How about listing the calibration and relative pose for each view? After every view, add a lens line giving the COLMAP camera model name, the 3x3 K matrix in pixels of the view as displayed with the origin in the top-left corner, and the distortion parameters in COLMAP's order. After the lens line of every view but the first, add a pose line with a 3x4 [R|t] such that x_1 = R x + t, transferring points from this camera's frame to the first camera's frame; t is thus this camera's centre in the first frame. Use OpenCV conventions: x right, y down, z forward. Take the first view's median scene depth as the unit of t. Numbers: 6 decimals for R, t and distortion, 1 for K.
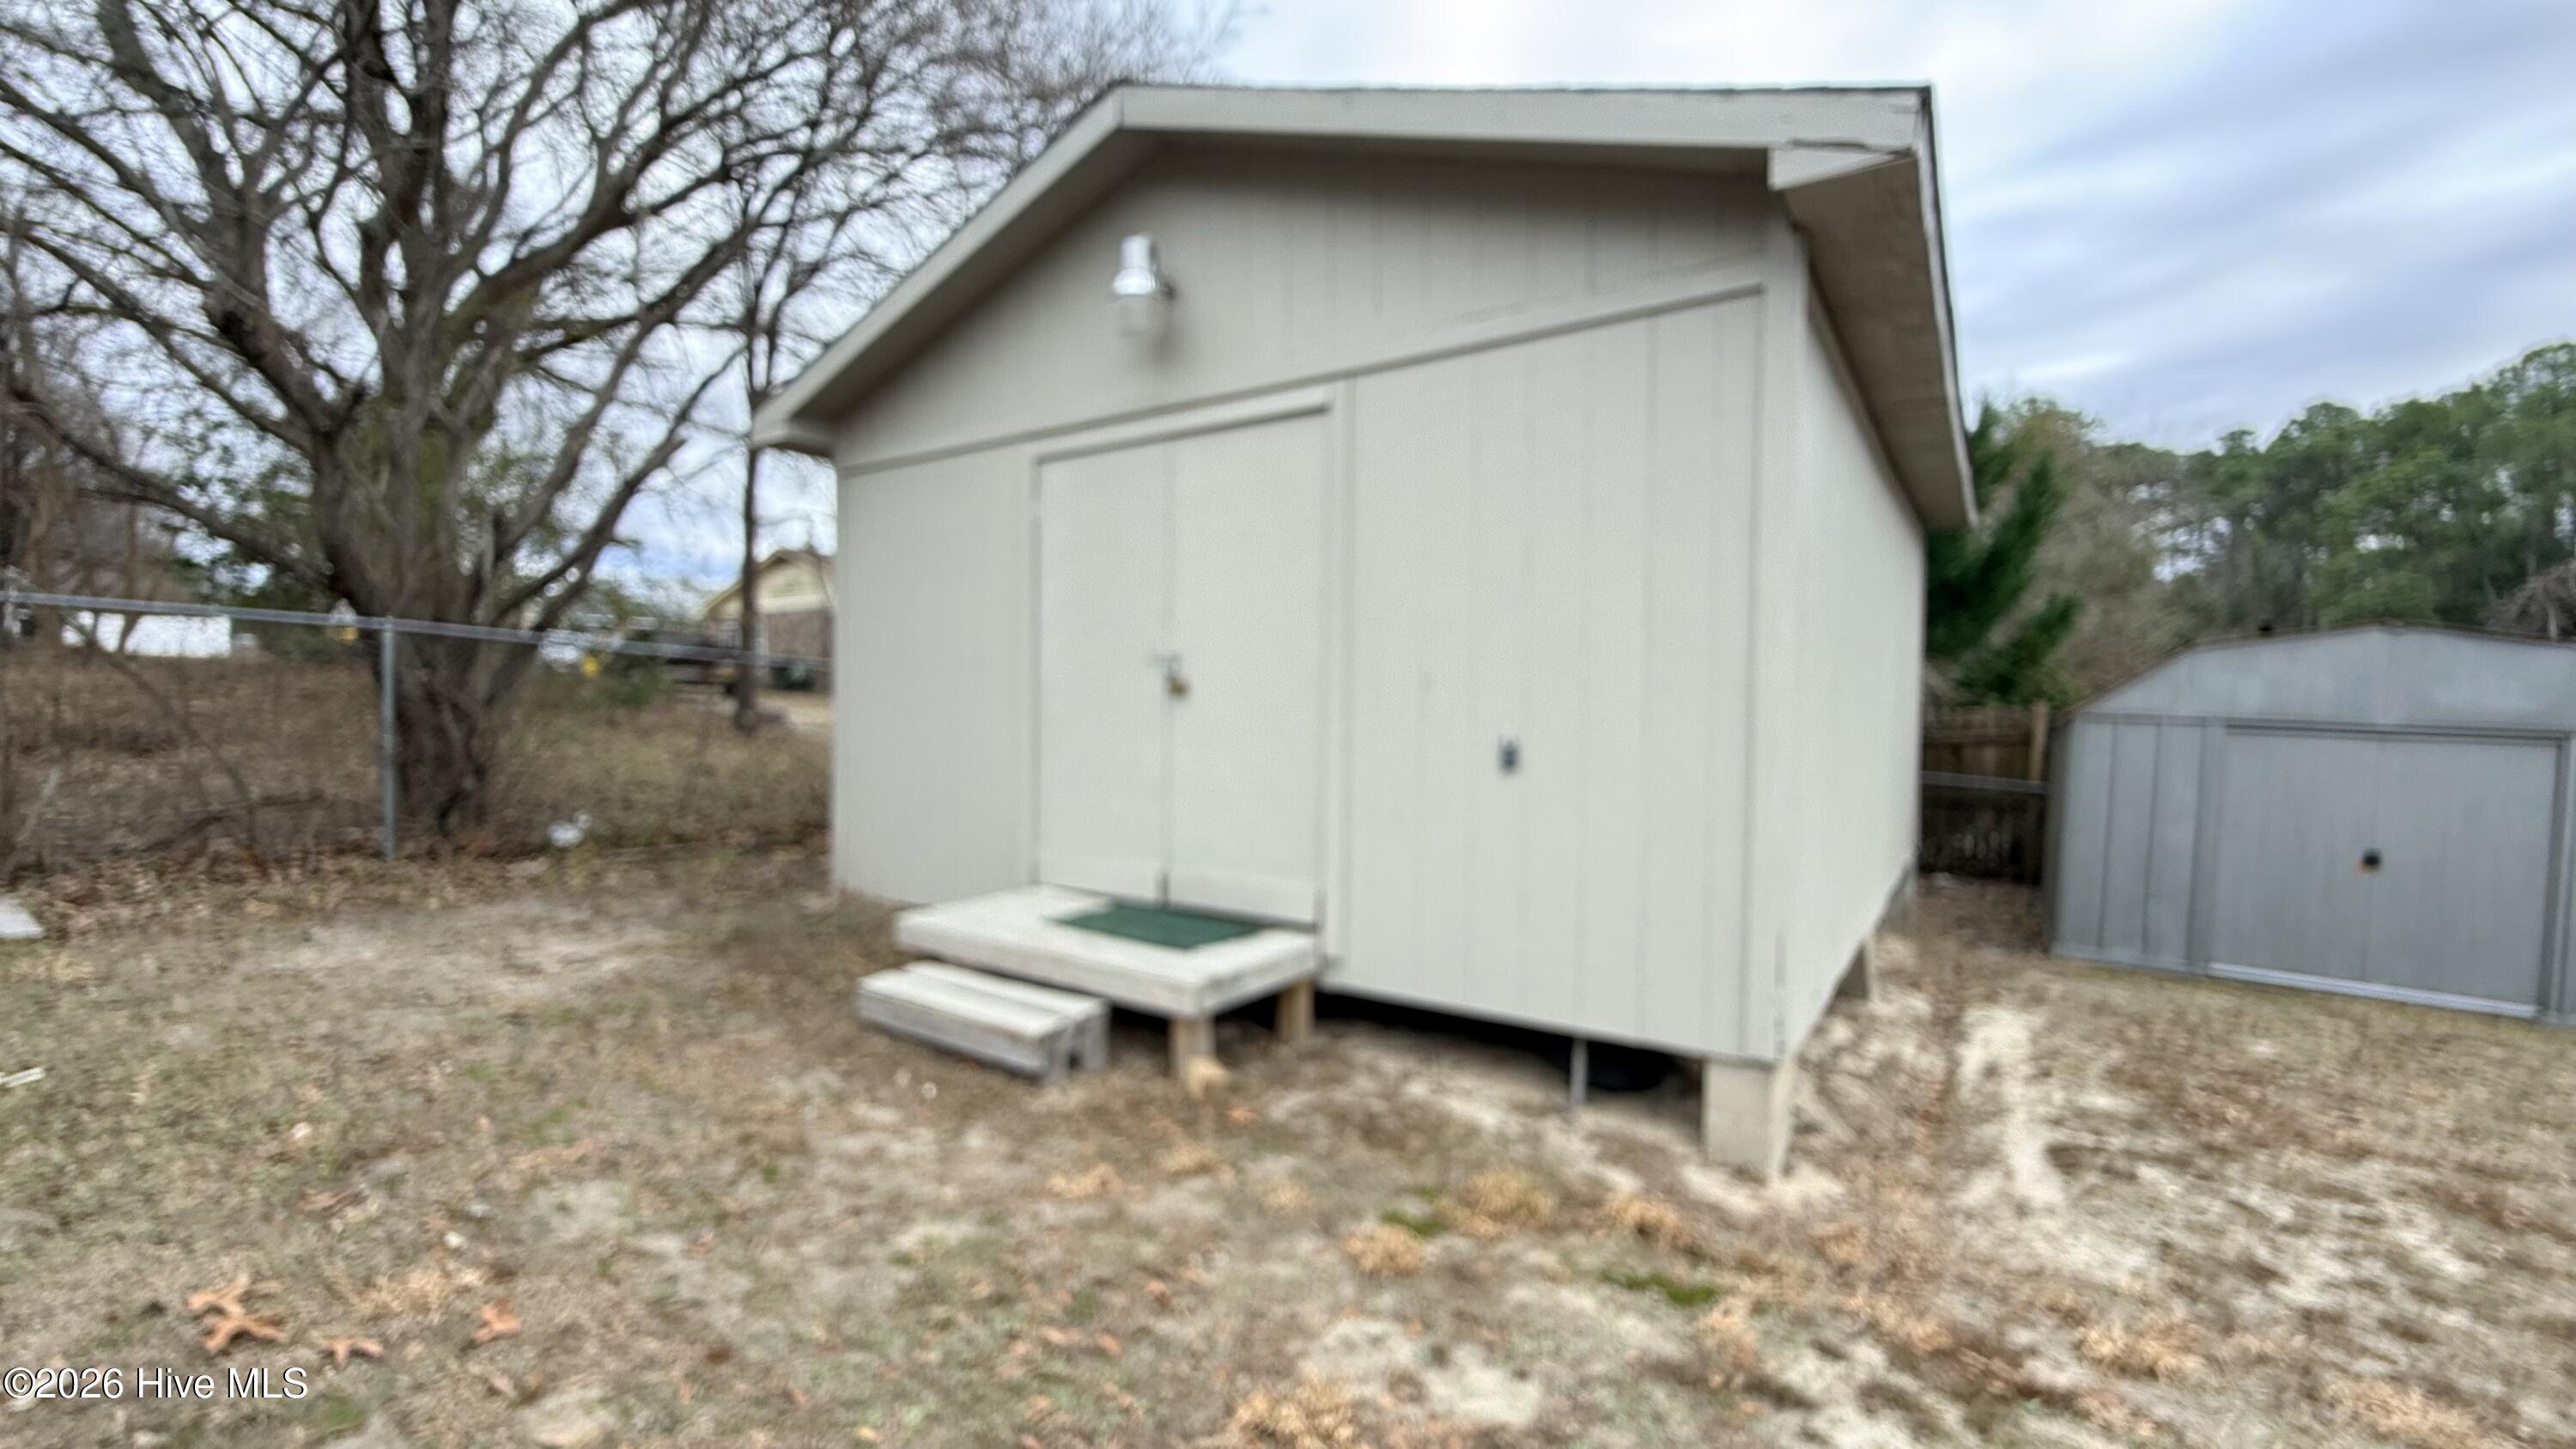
lens RADIAL K [[1021.3, 0, 1288.0], [0, 1021.3, 724.5], [0, 0, 1]] dist [0.000671, -0.000006]
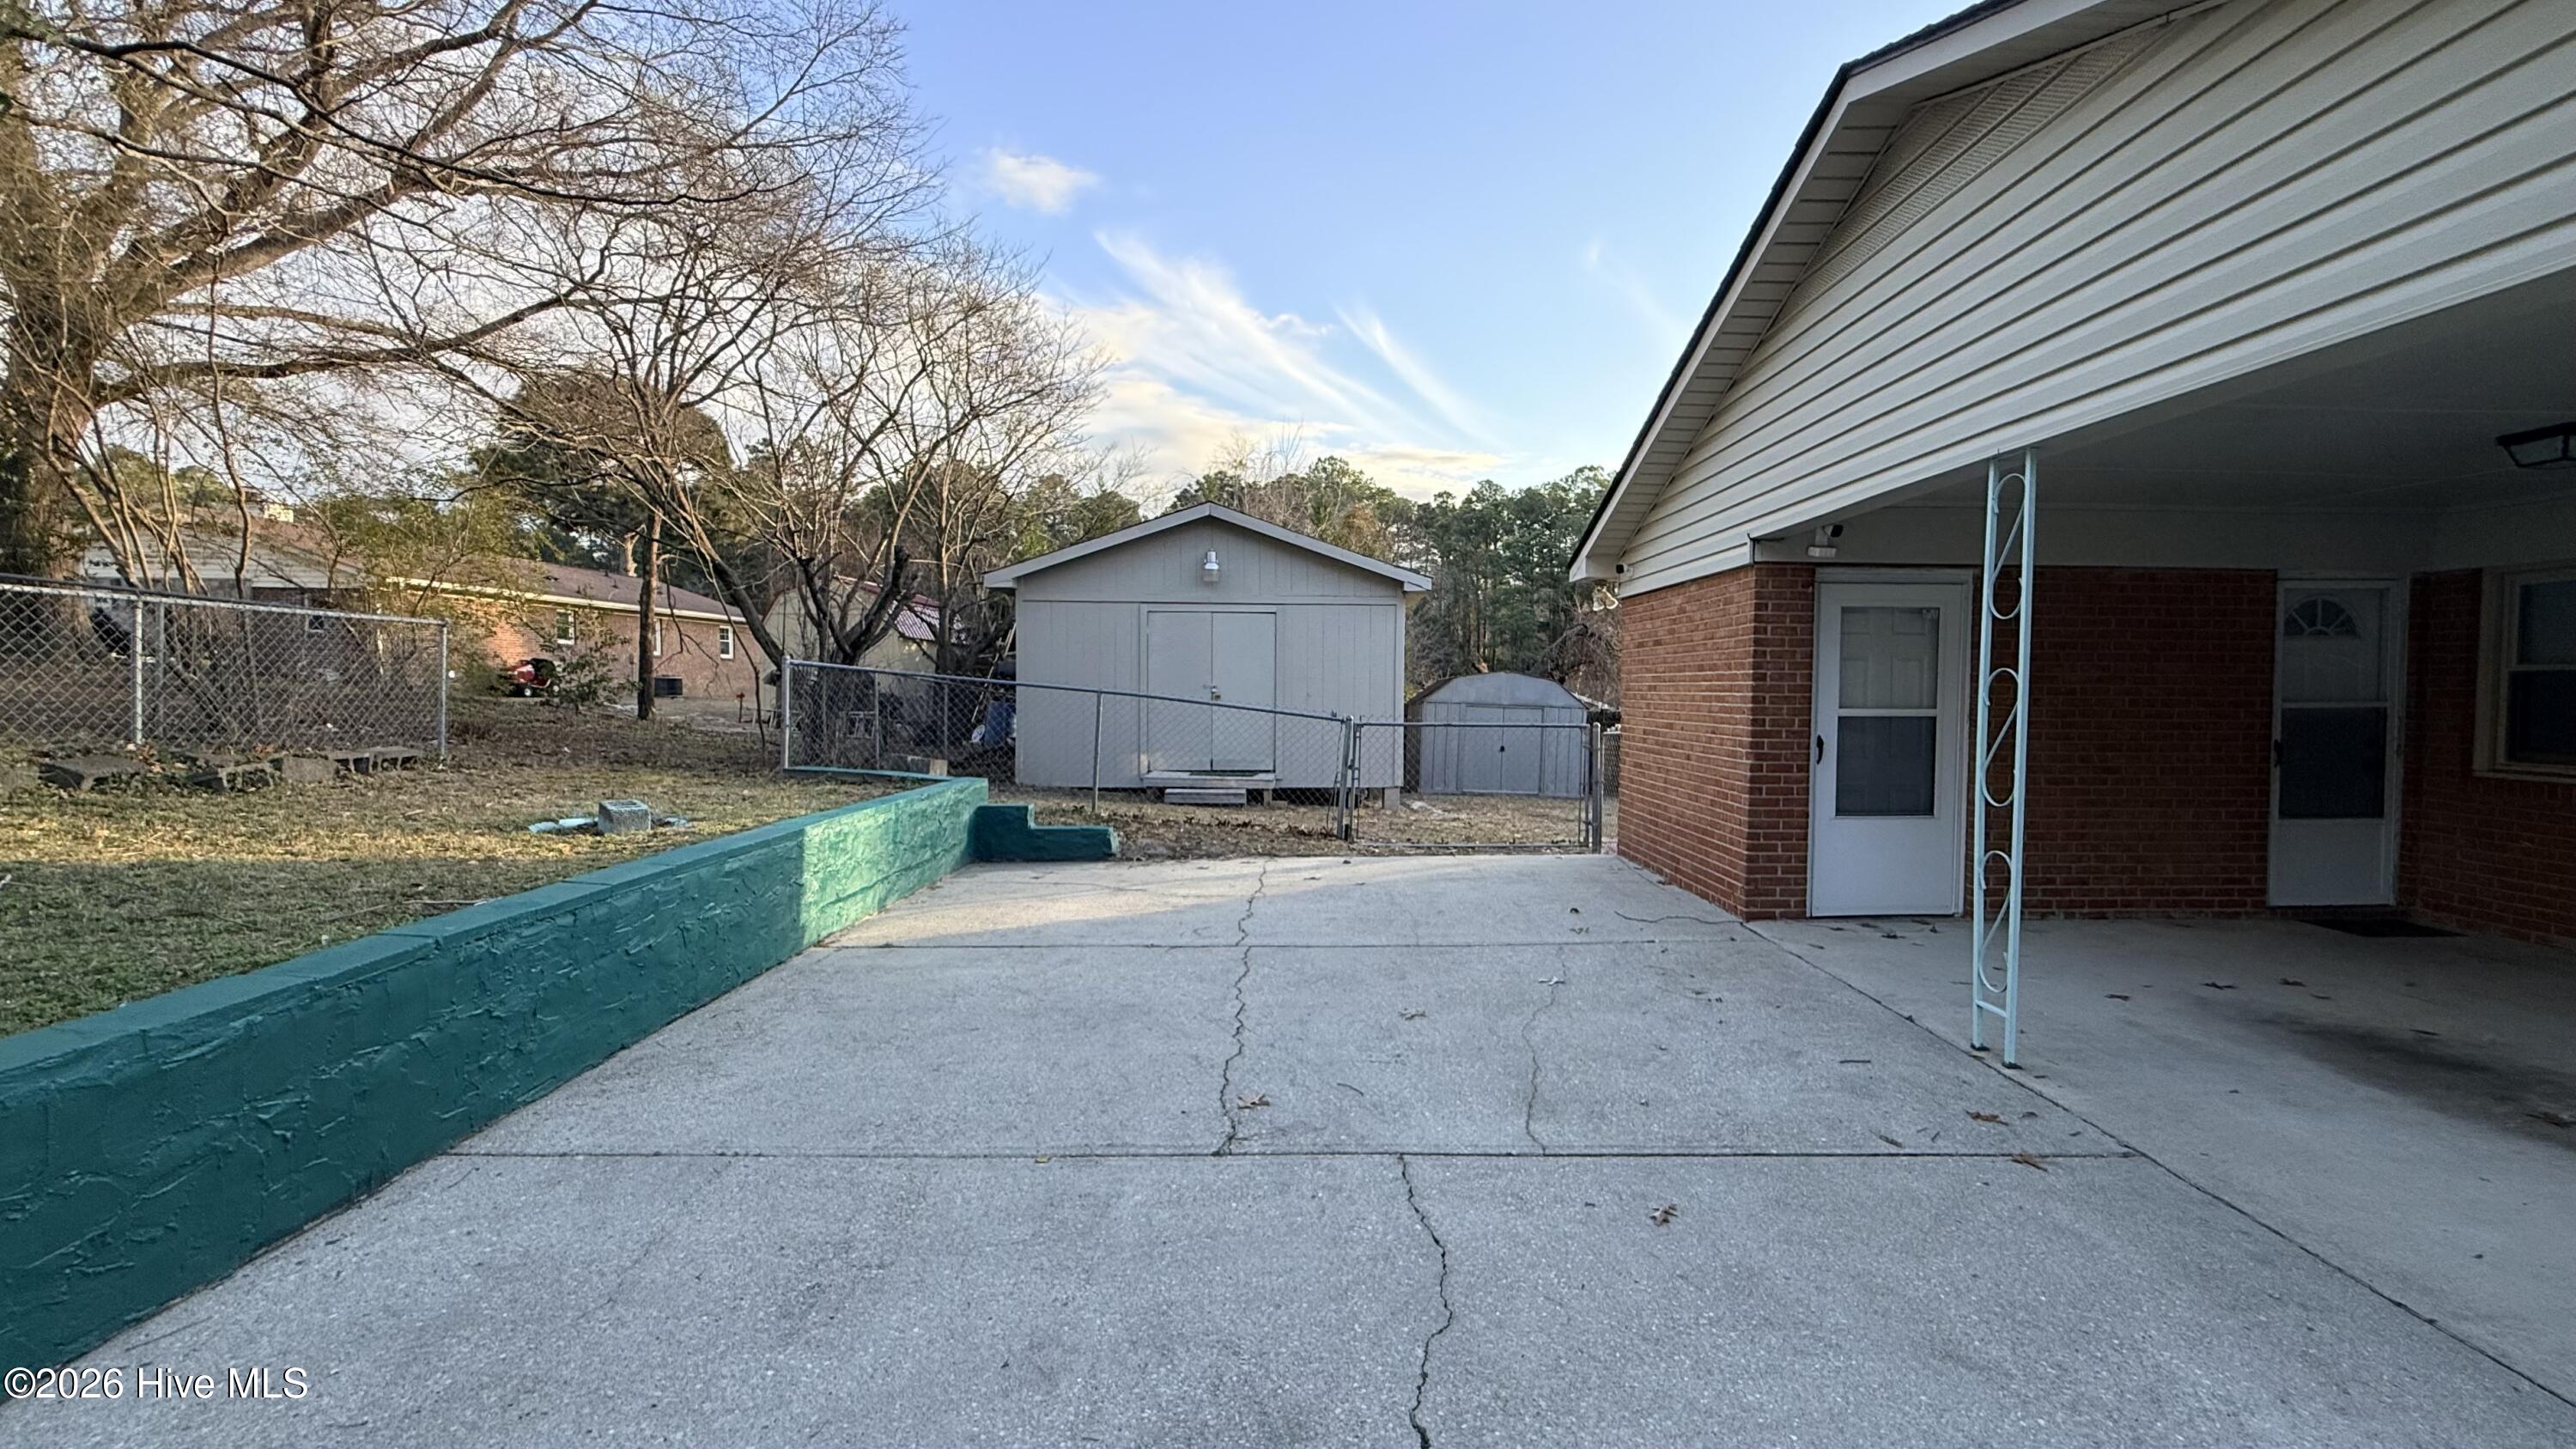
lens RADIAL K [[1021.3, 0, 1288.0], [0, 1021.3, 724.5], [0, 0, 1]] dist [0.000671, -0.000006]
pose [[0.827282, -0.027721, 0.561103, -0.080191], [0.017837, 0.999574, 0.023083, -0.001025], [-0.561504, -0.009088, 0.827424, -0.079090]]
